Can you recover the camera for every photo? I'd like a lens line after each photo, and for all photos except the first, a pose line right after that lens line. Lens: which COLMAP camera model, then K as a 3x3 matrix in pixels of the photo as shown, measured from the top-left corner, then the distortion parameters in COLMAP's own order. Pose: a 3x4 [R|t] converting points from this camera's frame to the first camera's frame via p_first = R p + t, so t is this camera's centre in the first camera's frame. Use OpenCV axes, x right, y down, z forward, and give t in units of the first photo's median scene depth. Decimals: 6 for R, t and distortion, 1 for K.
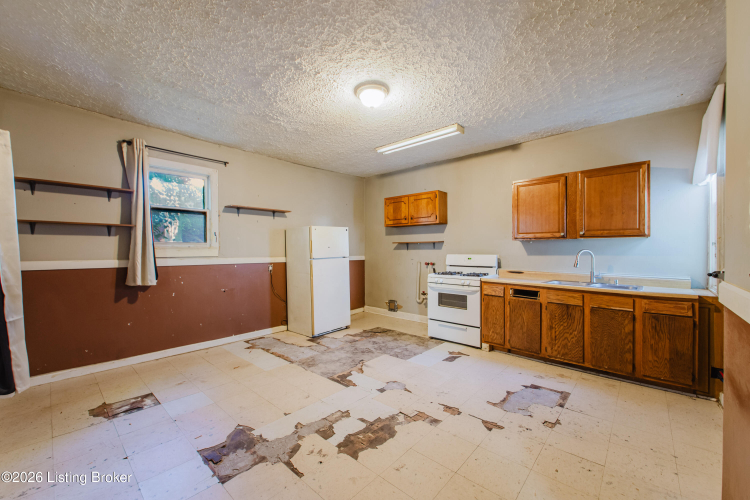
lens RADIAL K [[299.1, 0, 374.8], [0, 299.1, 250.8], [0, 0, 1]] dist [-0.000285, -0.001282]
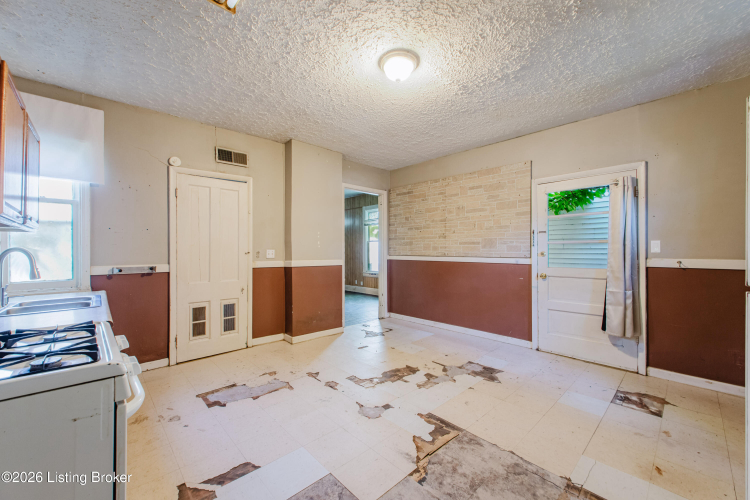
lens RADIAL K [[299.1, 0, 373.2], [0, 299.1, 252.1], [0, 0, 1]] dist [-0.000285, -0.001282]
pose [[-0.996266, 0.002785, 0.086295, -0.013737], [0.002628, 0.999995, -0.001941, 0.009573], [-0.086300, -0.001707, -0.996268, 2.289897]]
